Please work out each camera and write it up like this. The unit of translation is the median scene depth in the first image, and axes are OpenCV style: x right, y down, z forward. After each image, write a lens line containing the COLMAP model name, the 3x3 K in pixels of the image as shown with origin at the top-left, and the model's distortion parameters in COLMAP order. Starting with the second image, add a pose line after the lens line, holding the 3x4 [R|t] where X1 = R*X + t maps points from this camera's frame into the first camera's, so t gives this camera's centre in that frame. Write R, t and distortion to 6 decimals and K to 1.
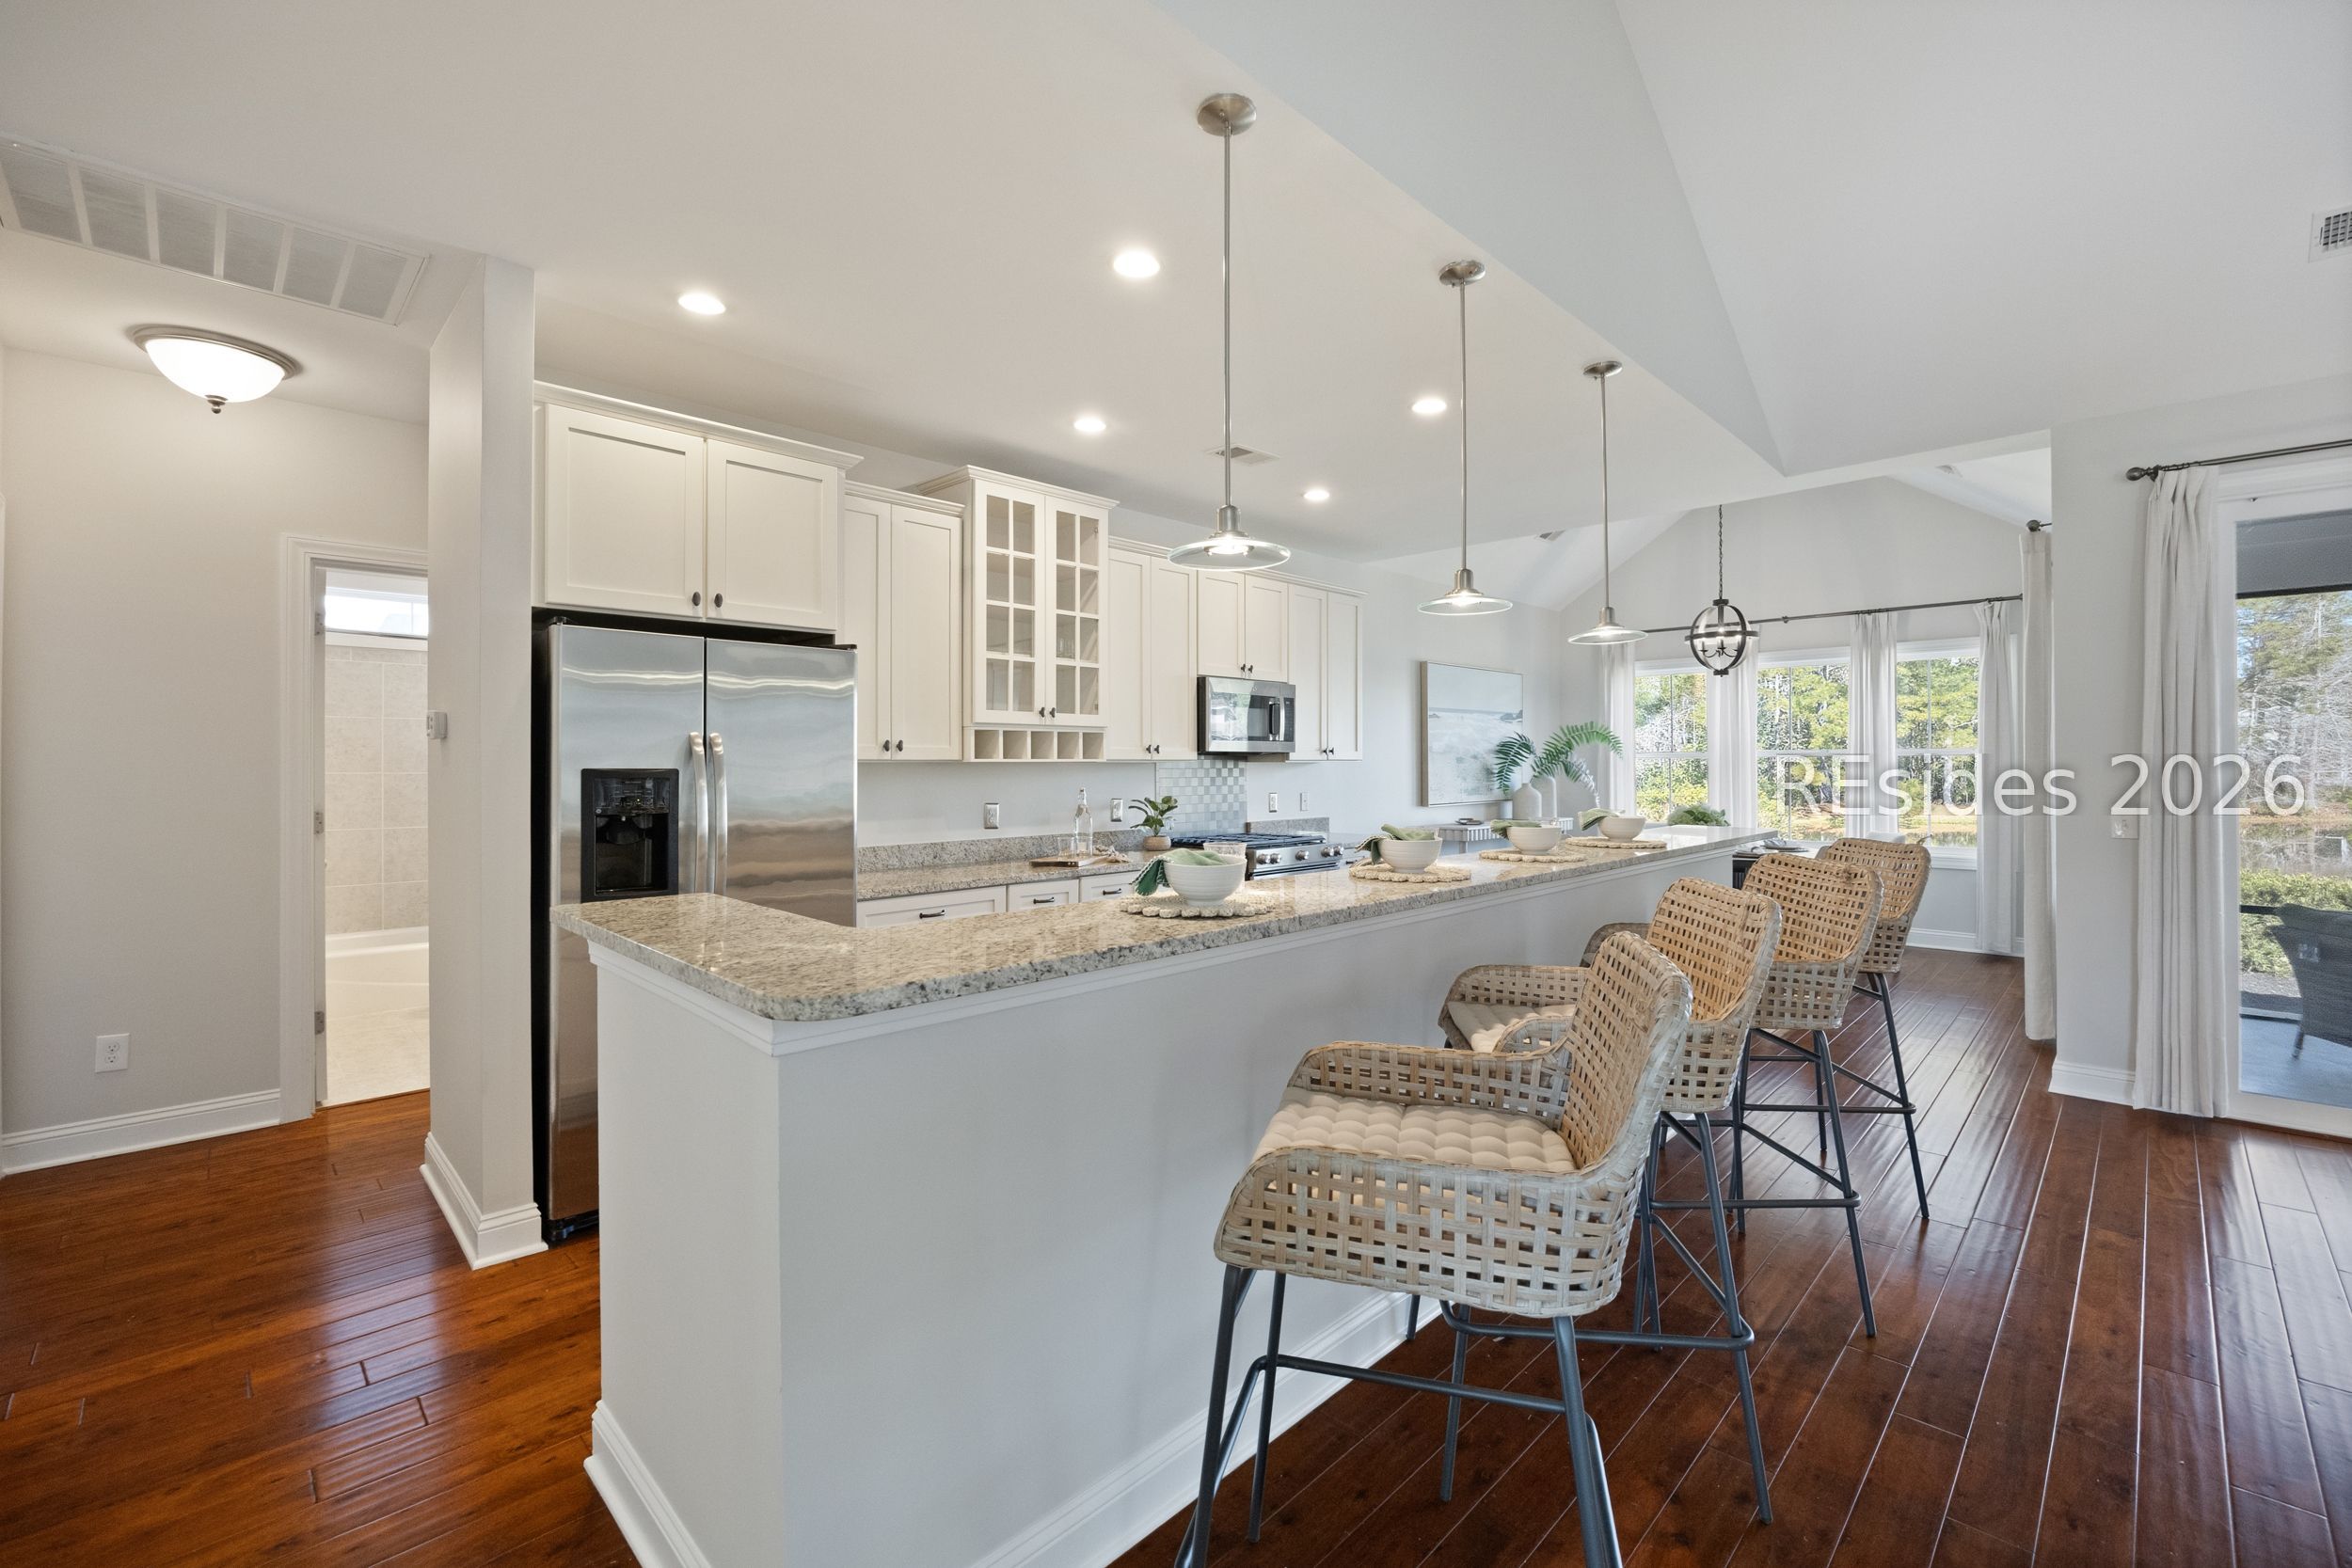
lens RADIAL K [[975.3, 0, 1189.9], [0, 975.3, 766.3], [0, 0, 1]] dist [-0.003094, -0.000153]
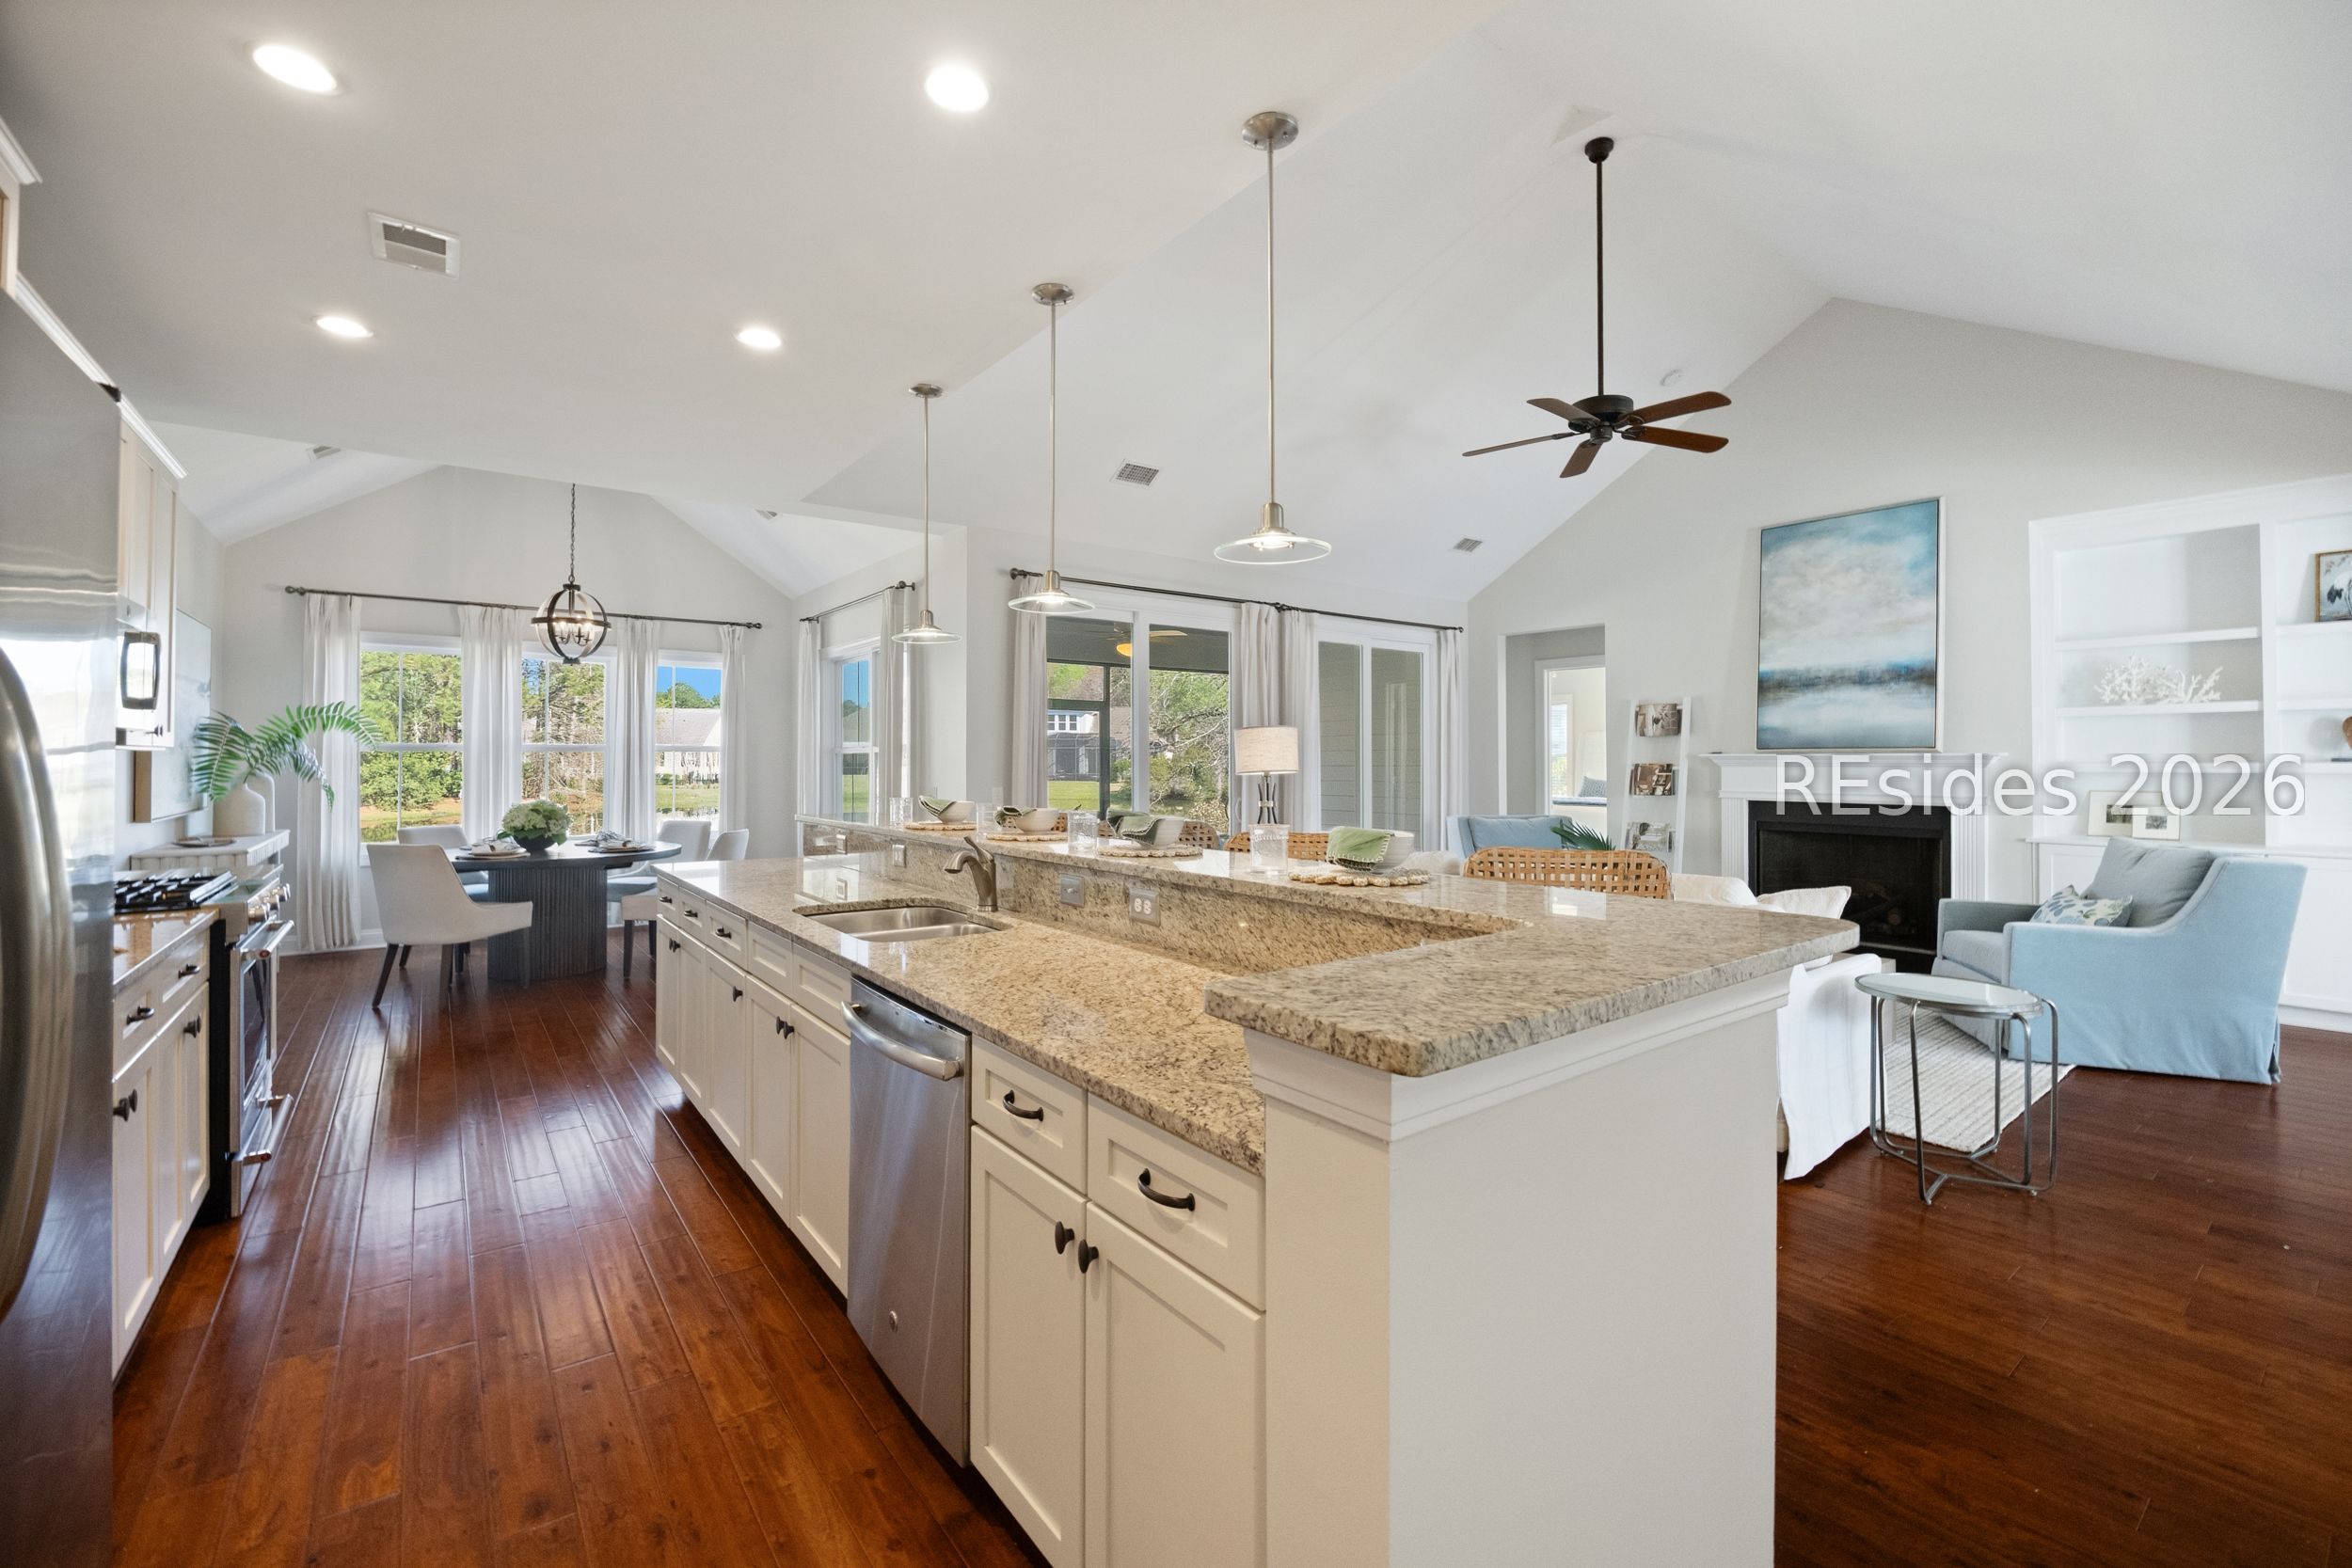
lens RADIAL K [[975.3, 0, 1160.2], [0, 975.3, 753.2], [0, 0, 1]] dist [-0.003094, -0.000153]
pose [[0.152484, 0.010075, 0.988255, -0.259593], [0.001494, 0.999945, -0.010425, 0.003821], [-0.988305, 0.003066, 0.152460, 0.243910]]
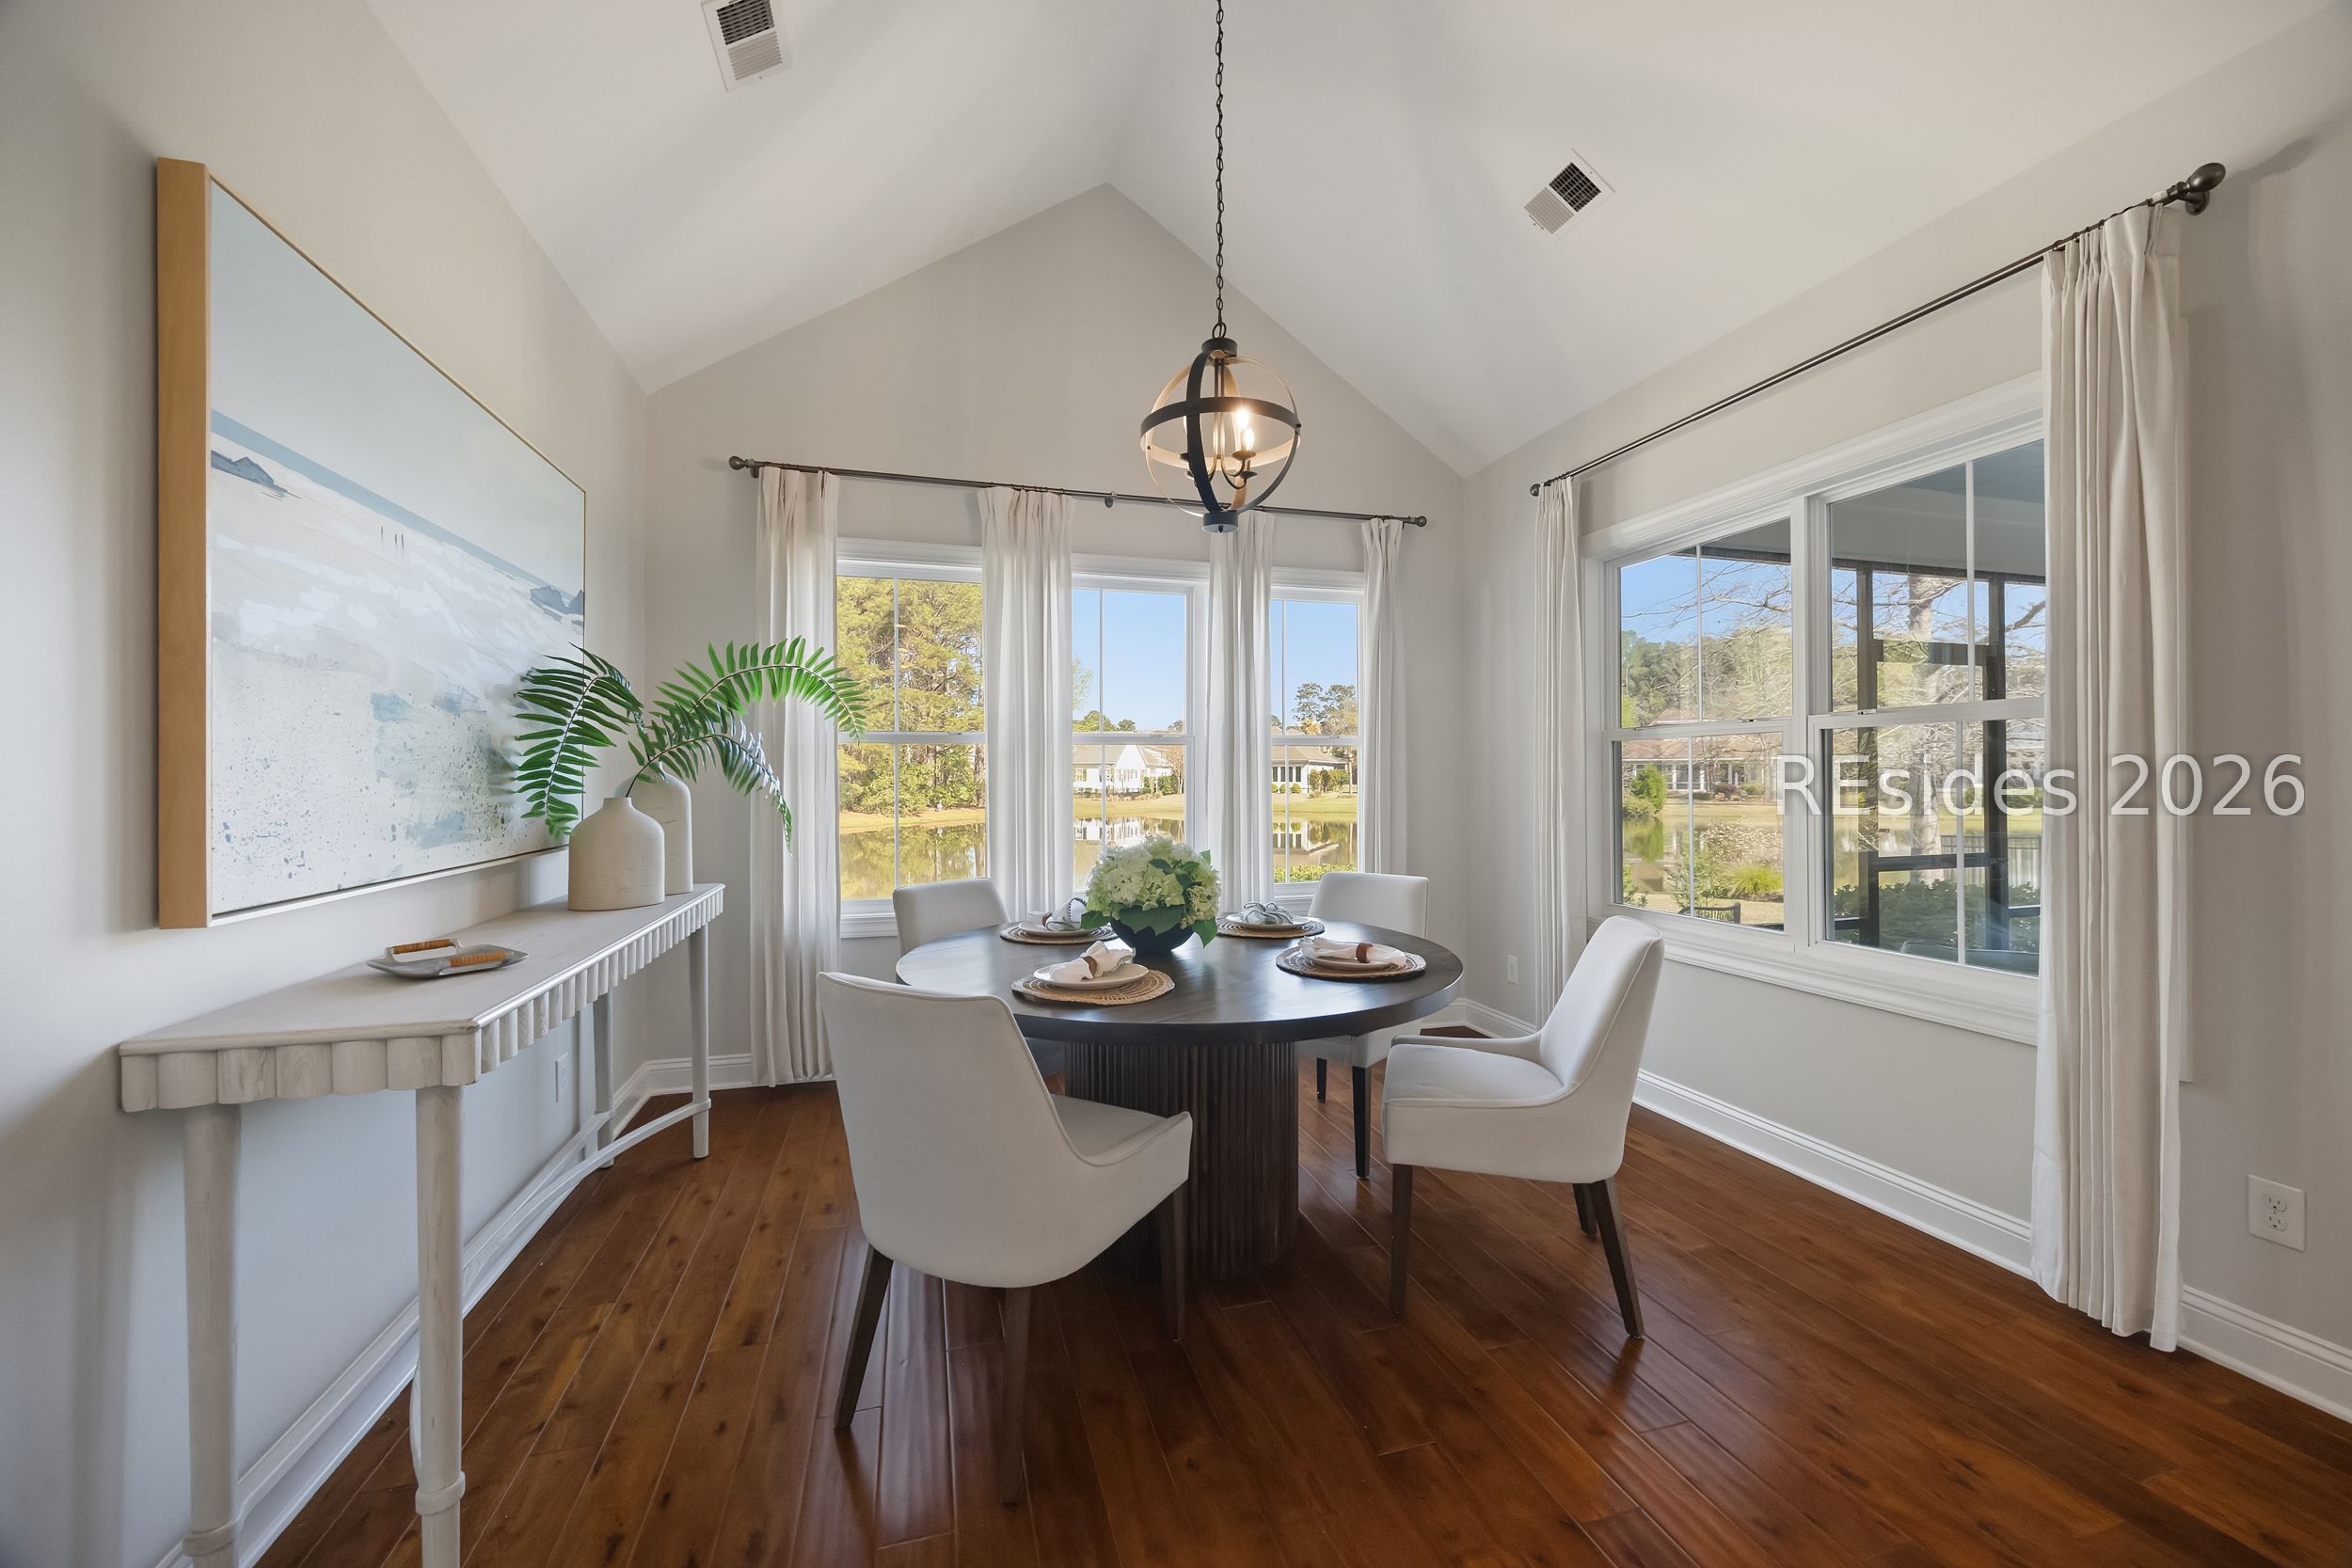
lens RADIAL K [[908.2, 0, 1185.3], [0, 908.2, 776.0], [0, 0, 1]] dist [-0.000083, -0.000049]
pose [[0.487587, 0.001585, 0.873073, 0.172118], [0.003814, 0.999985, -0.003945, 0.012248], [-0.873066, 0.005253, 0.487574, 0.701723]]
